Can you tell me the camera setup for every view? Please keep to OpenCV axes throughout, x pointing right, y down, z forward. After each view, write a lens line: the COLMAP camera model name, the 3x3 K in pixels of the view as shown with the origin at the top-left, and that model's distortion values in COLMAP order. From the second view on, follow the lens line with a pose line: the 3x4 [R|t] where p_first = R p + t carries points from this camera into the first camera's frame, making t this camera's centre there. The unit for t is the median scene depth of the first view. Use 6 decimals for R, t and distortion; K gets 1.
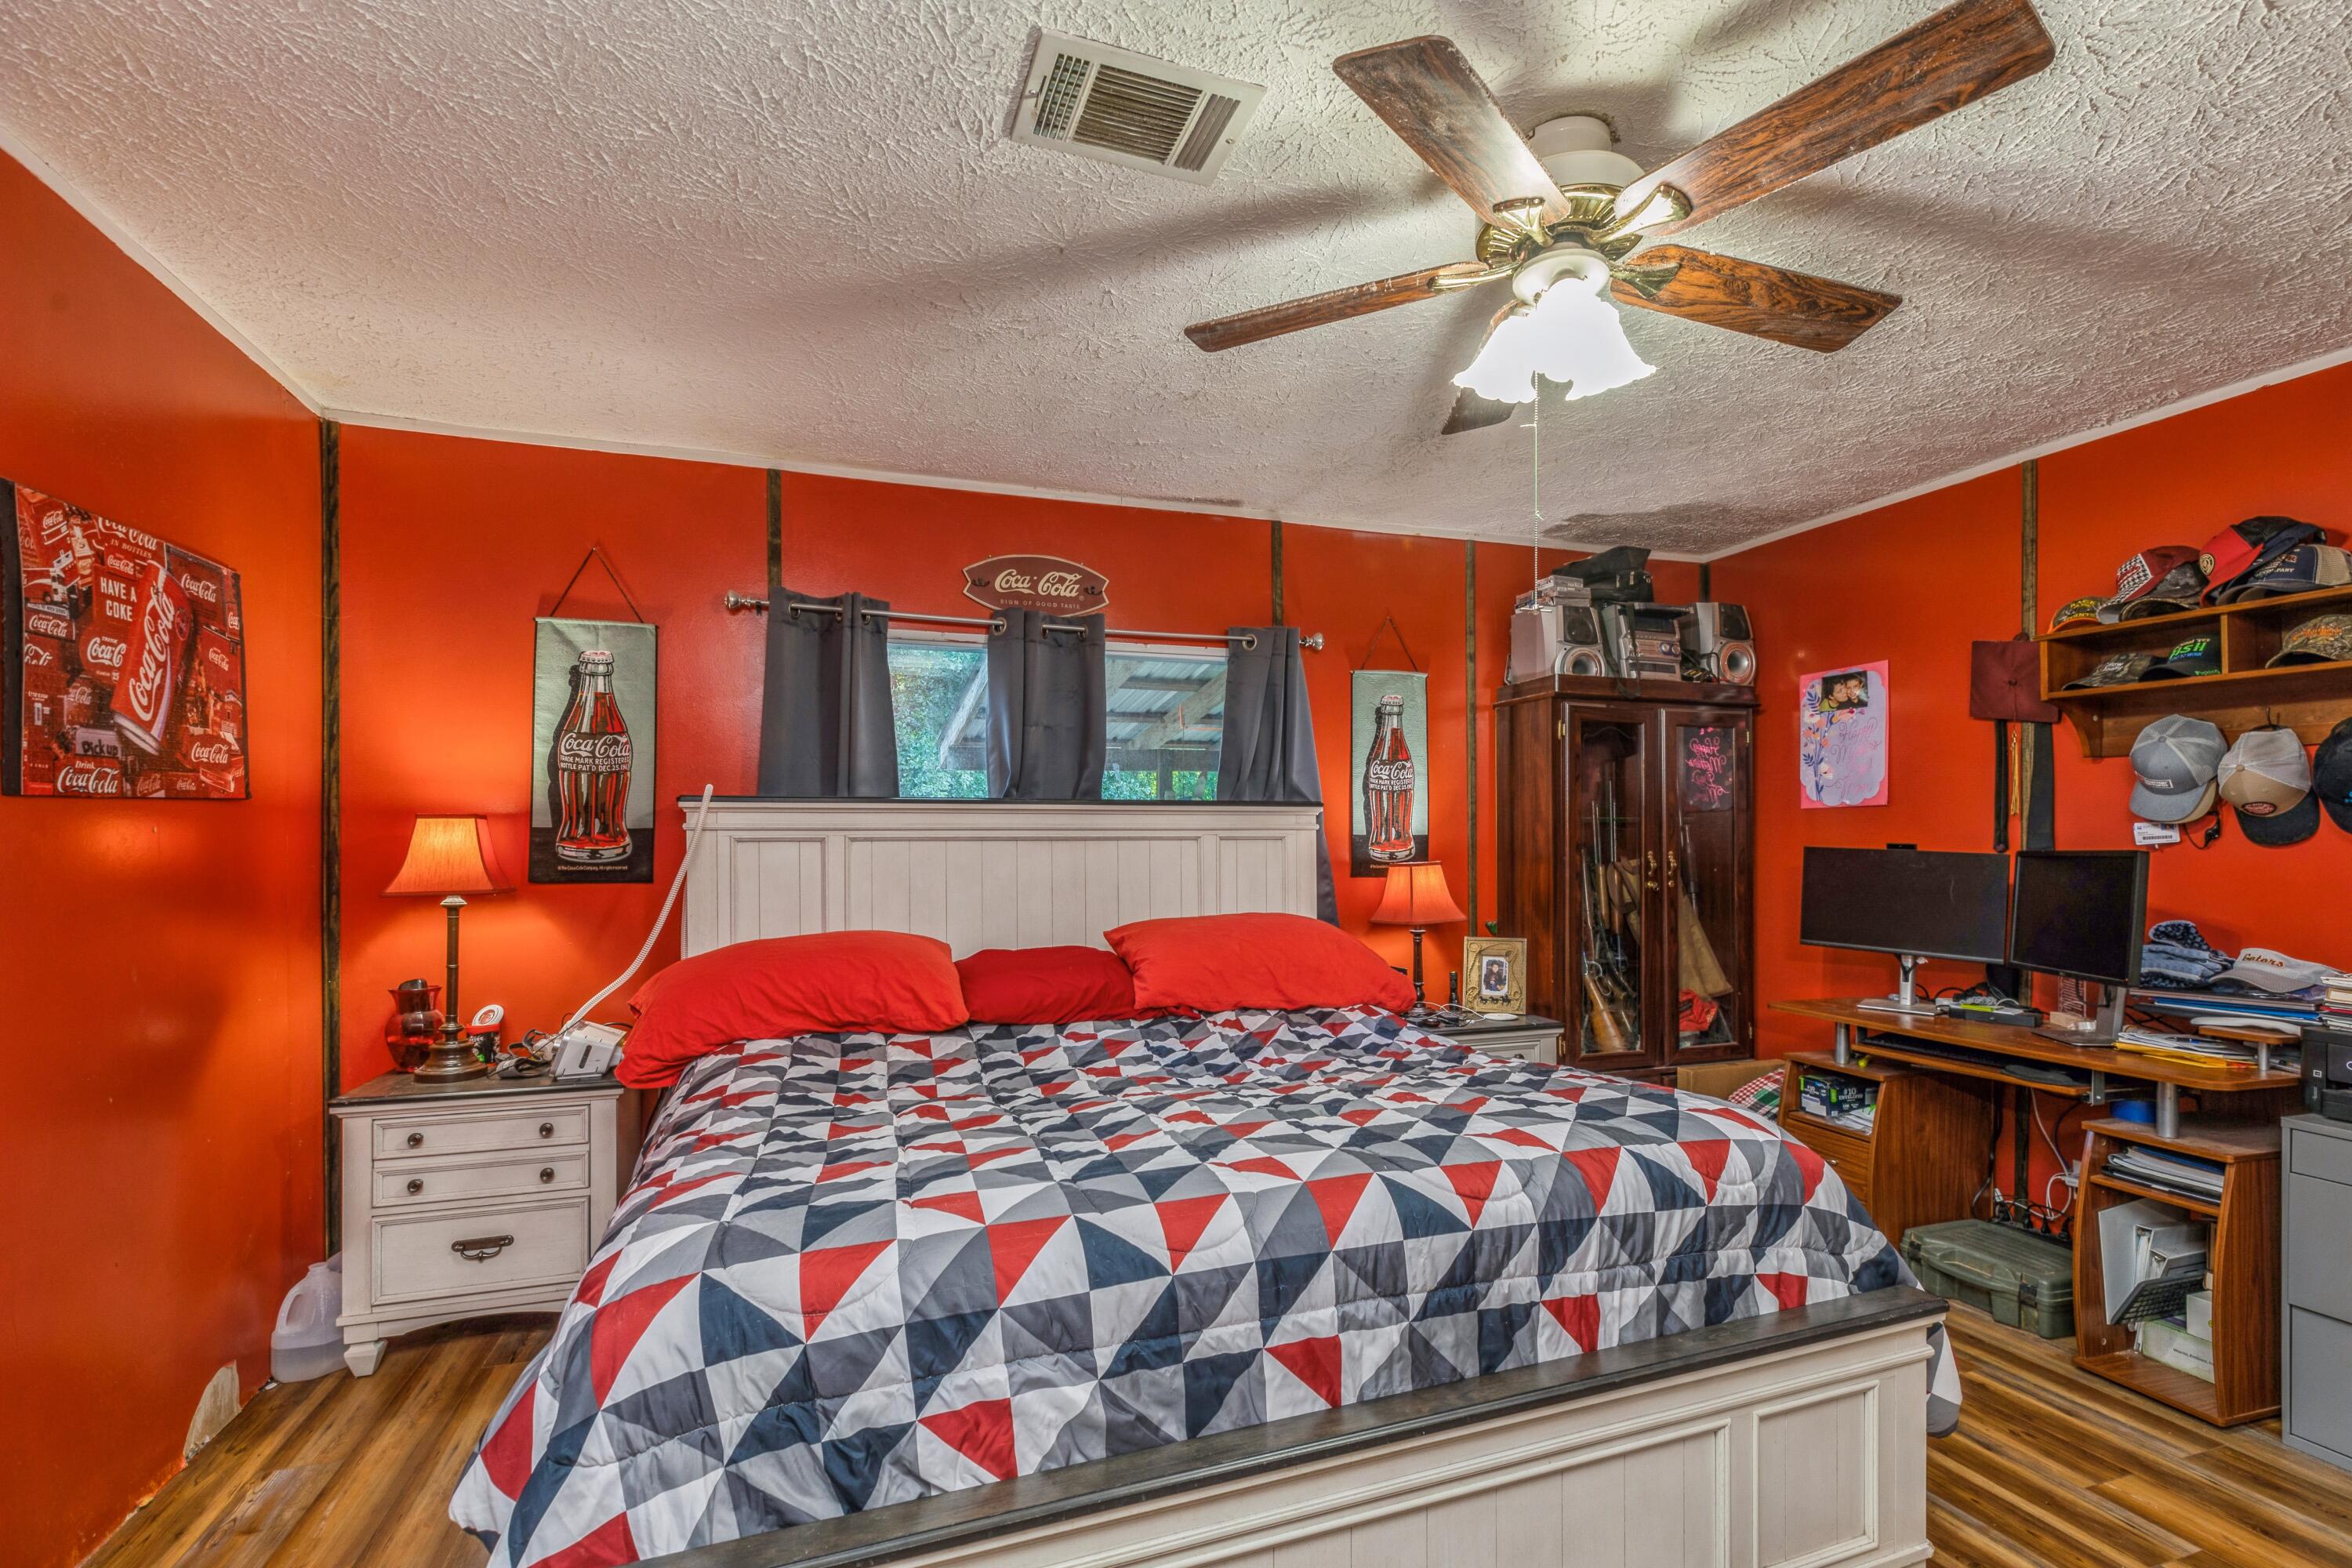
lens RADIAL K [[1056.5, 0, 1195.5], [0, 1056.5, 848.7], [0, 0, 1]] dist [0.007256, -0.001460]
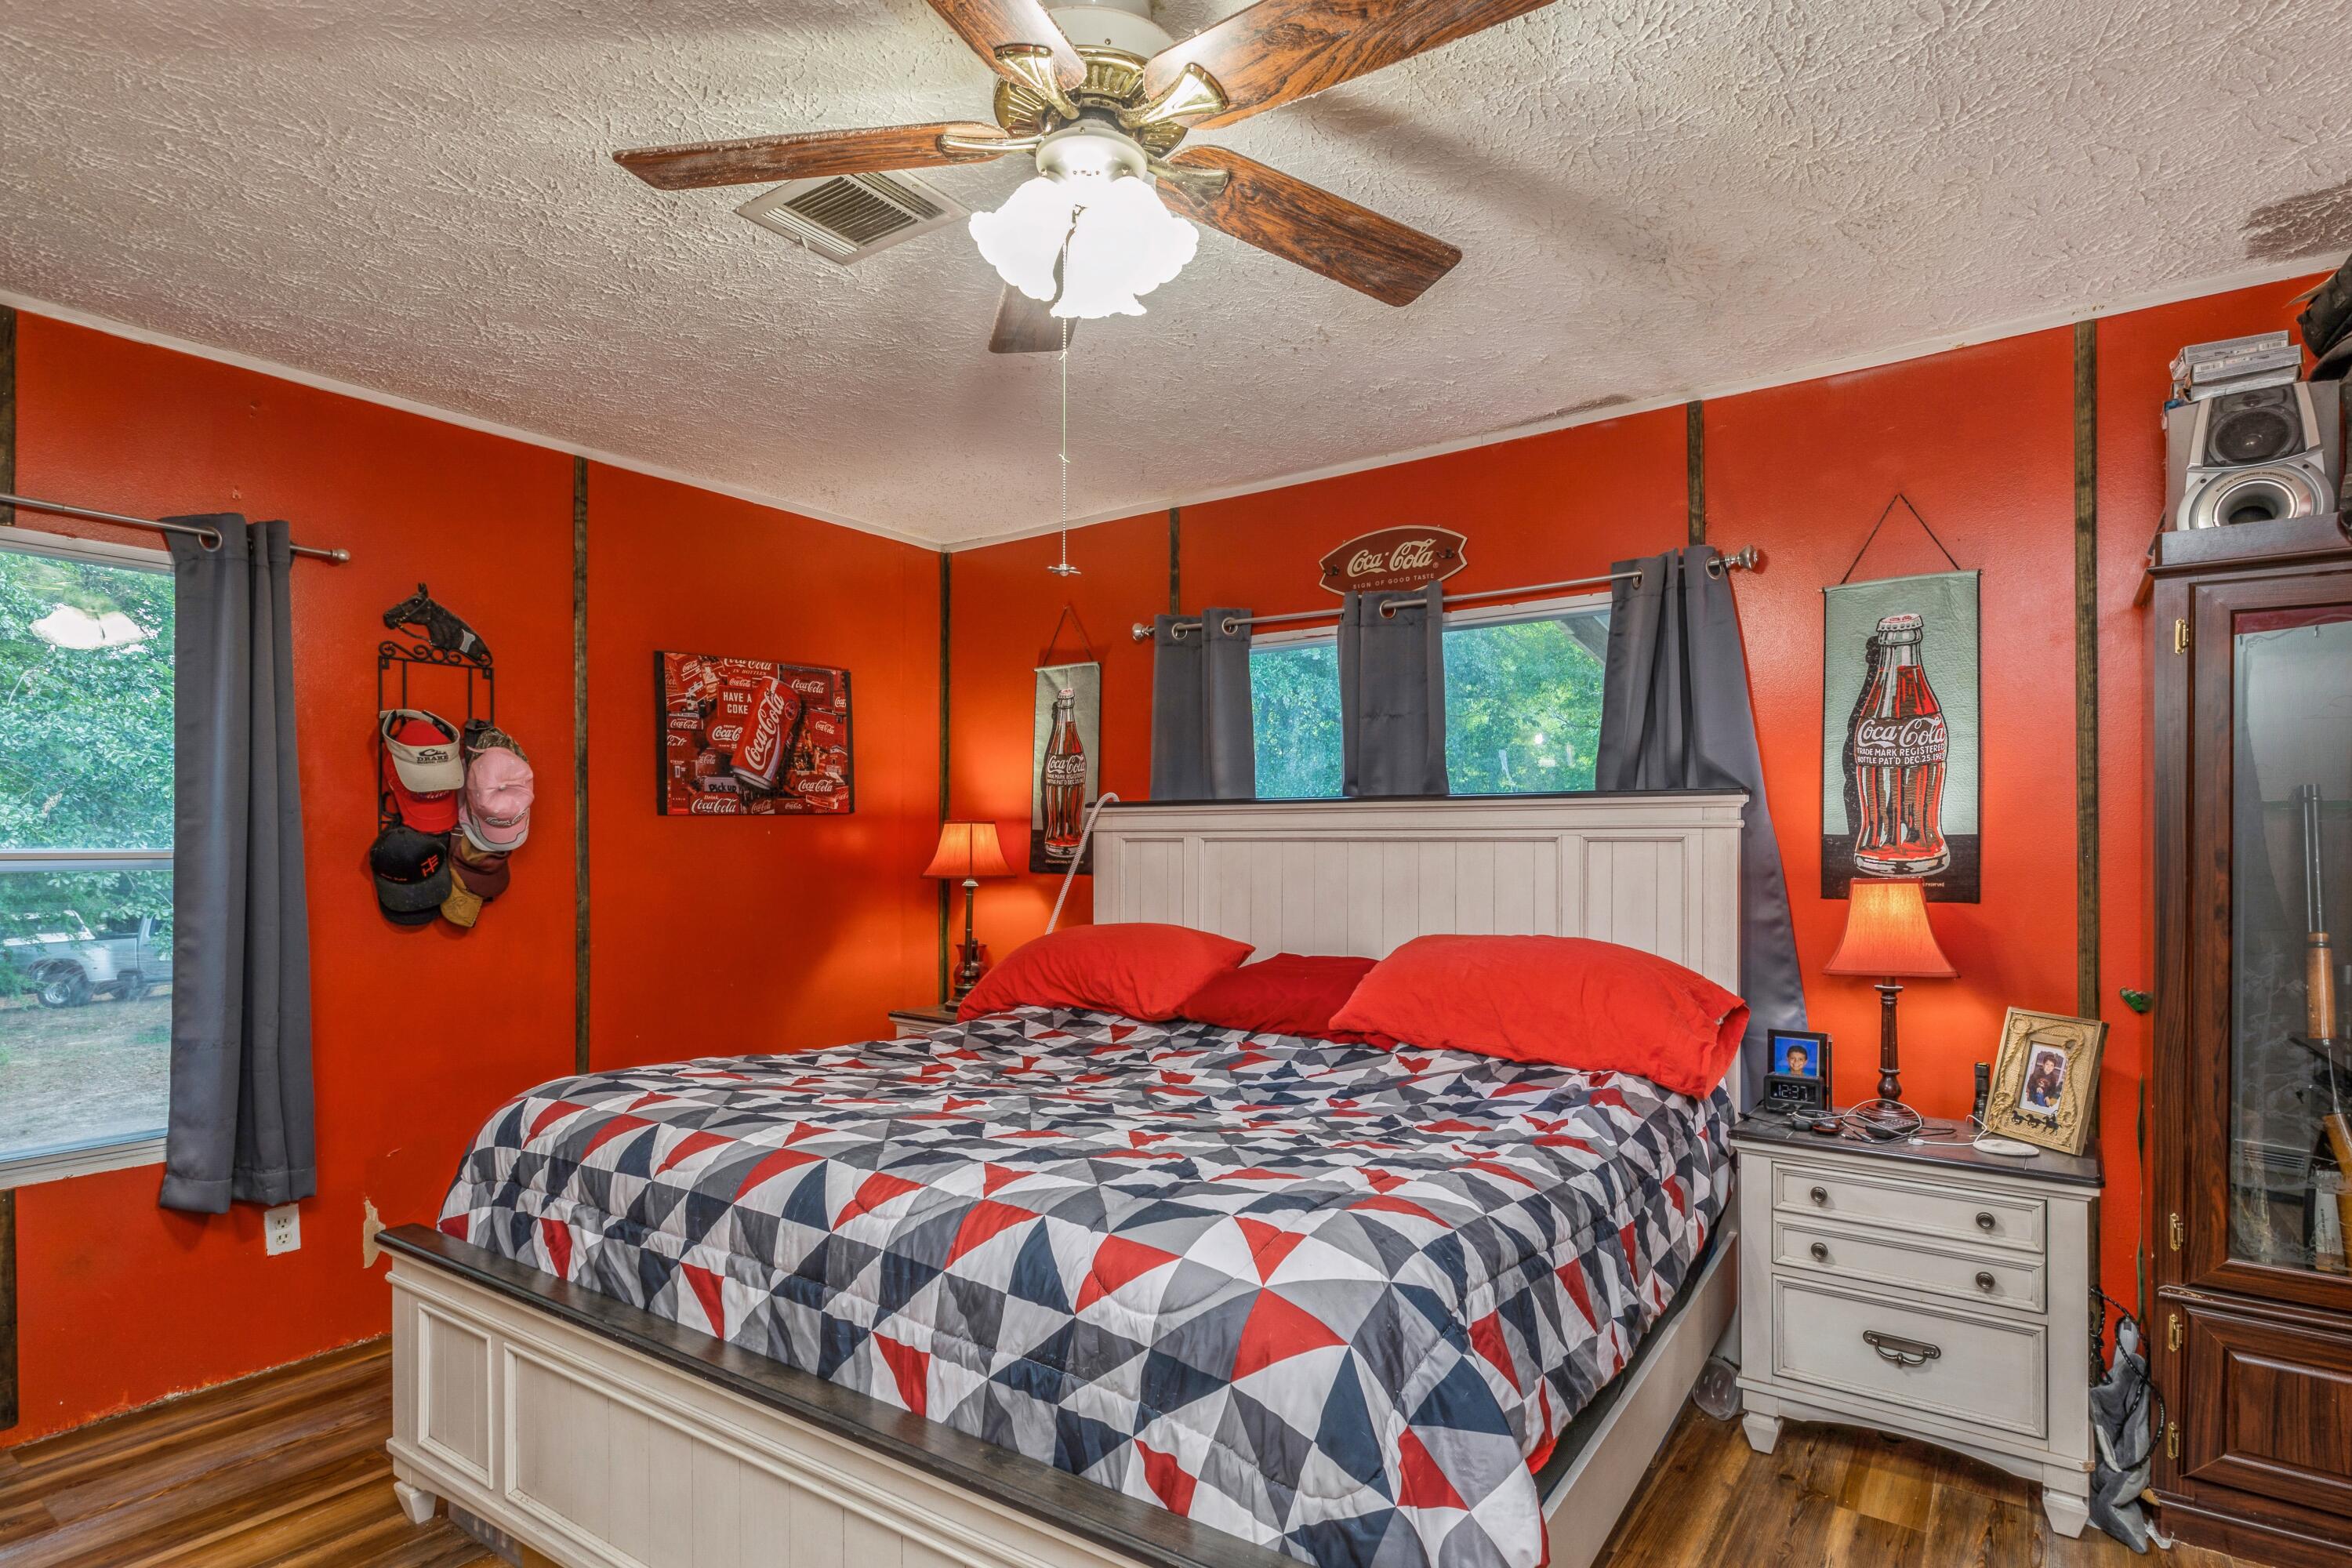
lens RADIAL K [[1195.9, 0, 1203.2], [0, 1195.9, 844.4], [0, 0, 1]] dist [-0.000796, -0.001113]
pose [[0.578015, 0.005787, -0.816006, 0.761231], [-0.009439, 0.999955, 0.000405, -0.005020], [0.815972, 0.007468, 0.578044, 0.348562]]
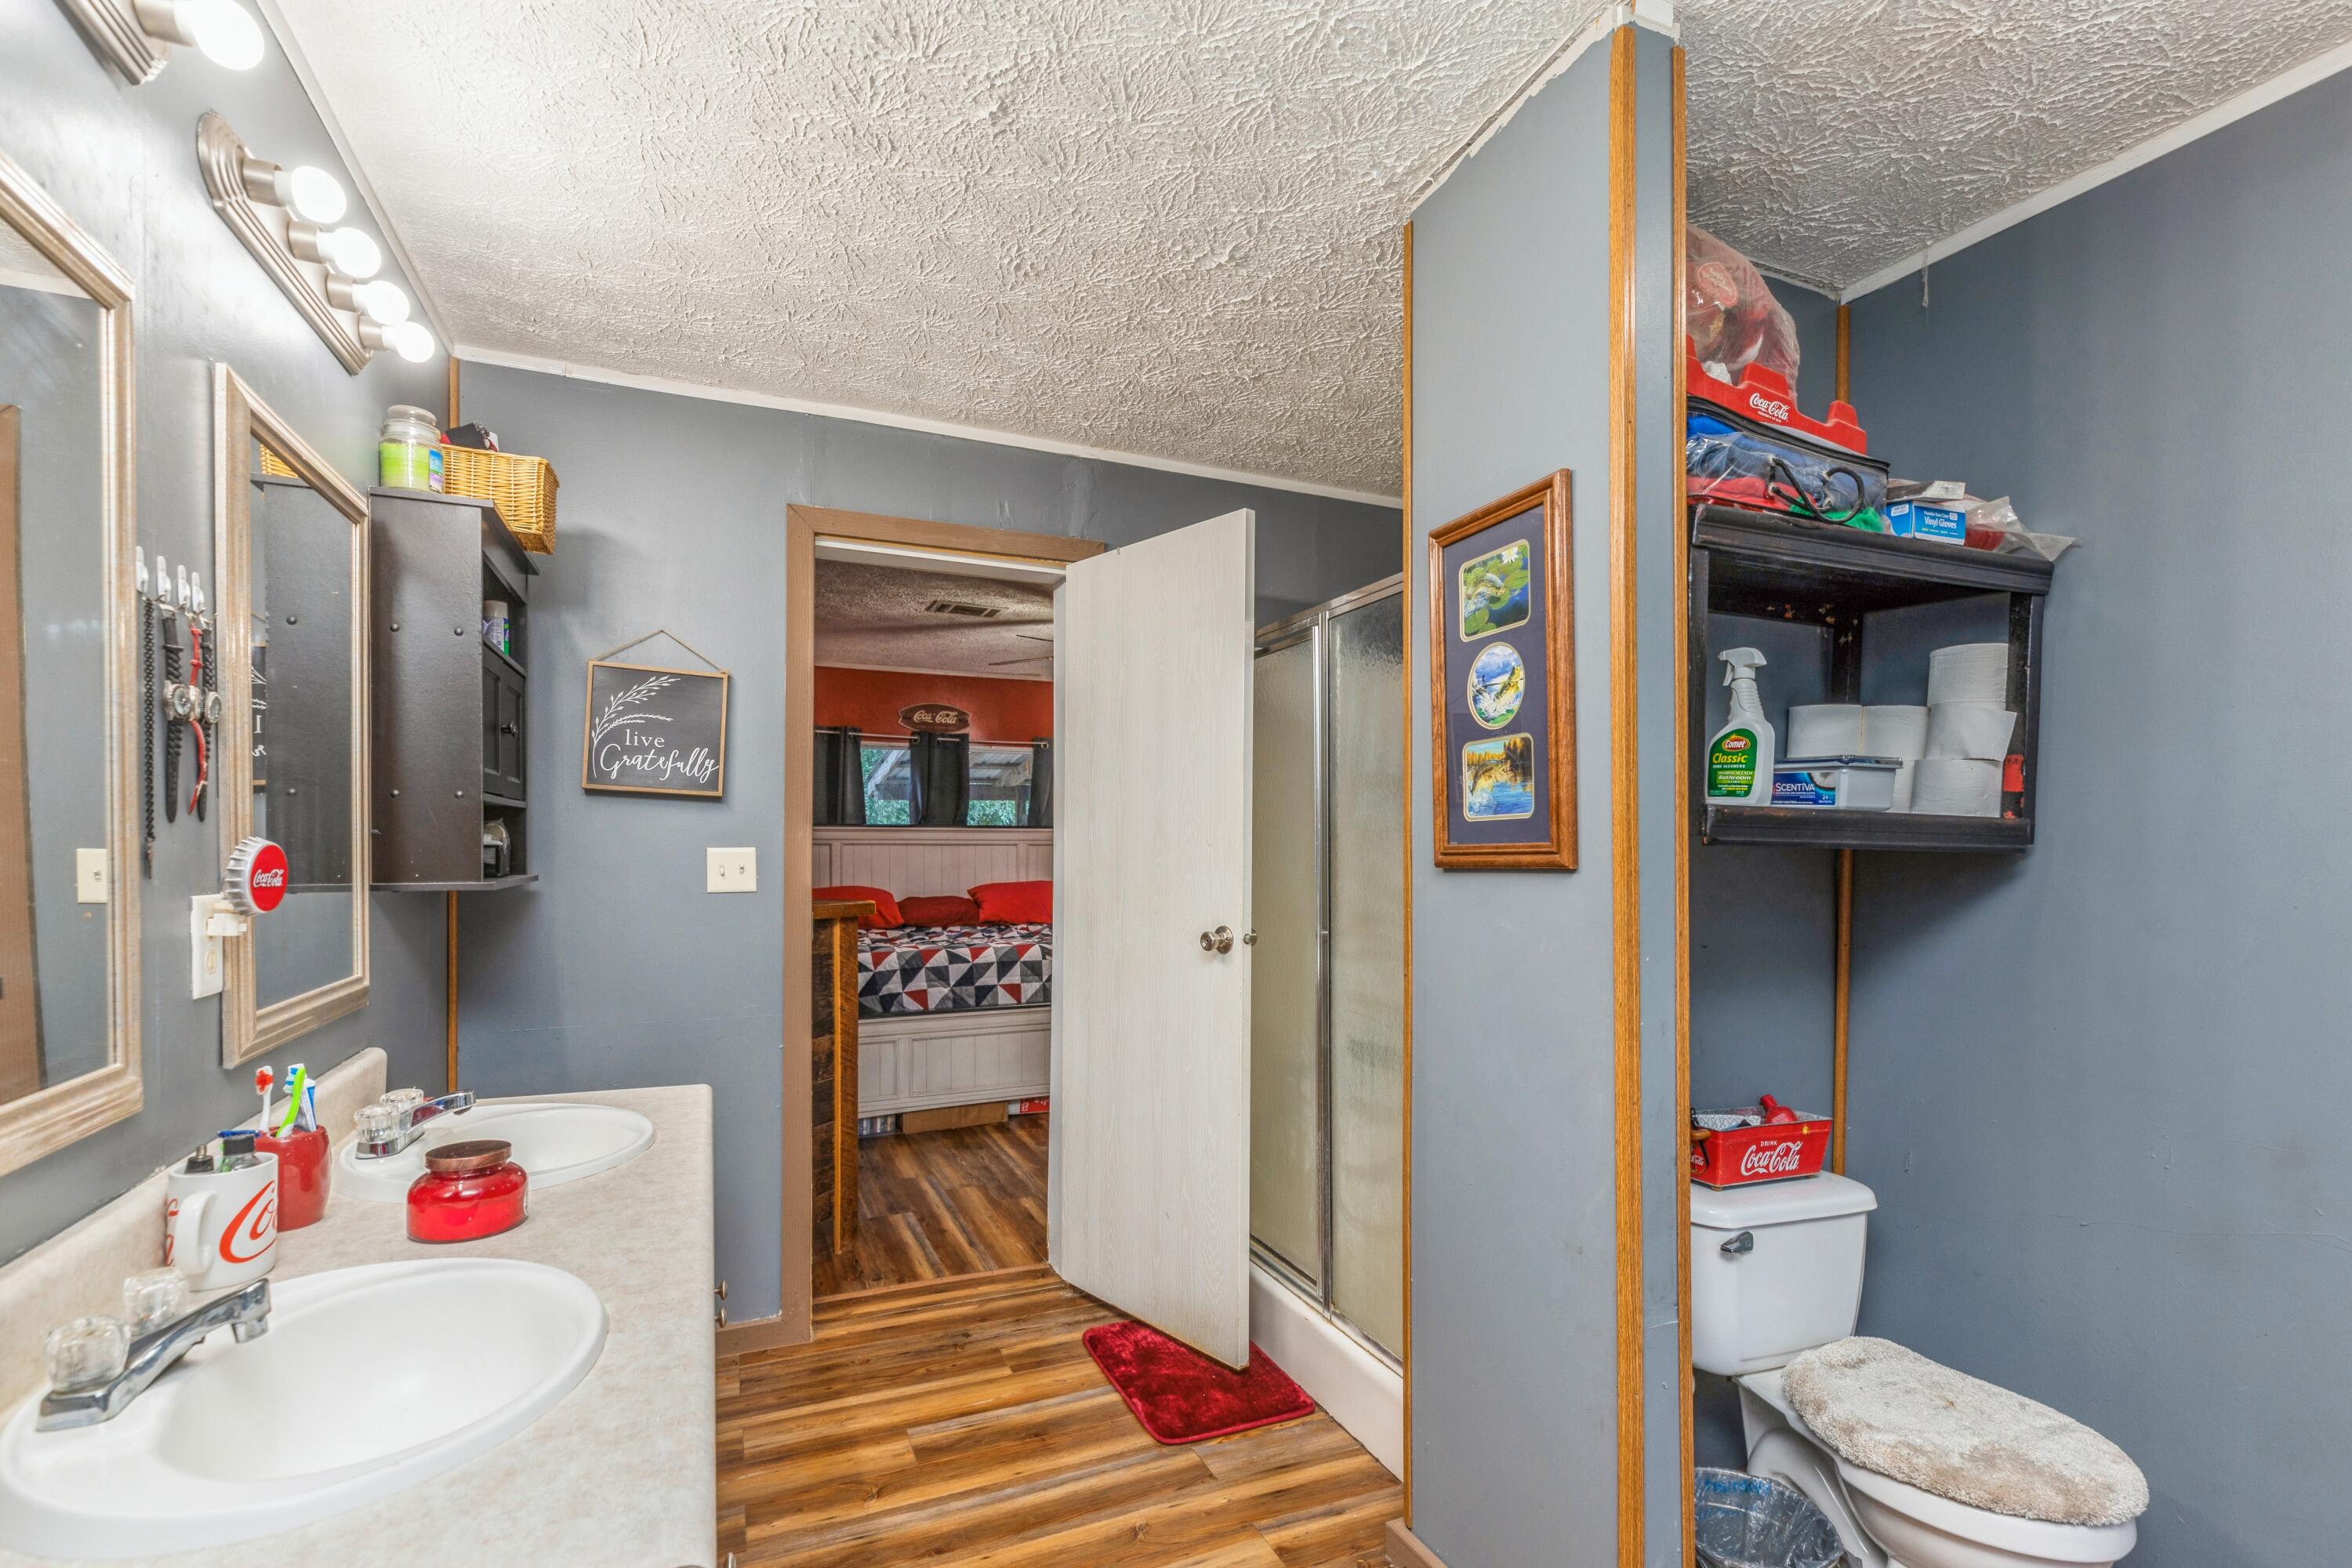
lens RADIAL K [[1054.1, 0, 1165.2], [0, 1054.1, 856.6], [0, 0, 1]] dist [0.003713, 0.000910]
pose [[0.997731, 0.003422, 0.067239, 0.194093], [-0.003275, 0.999992, -0.002305, 0.022642], [-0.067246, 0.002080, 0.997734, -1.304504]]
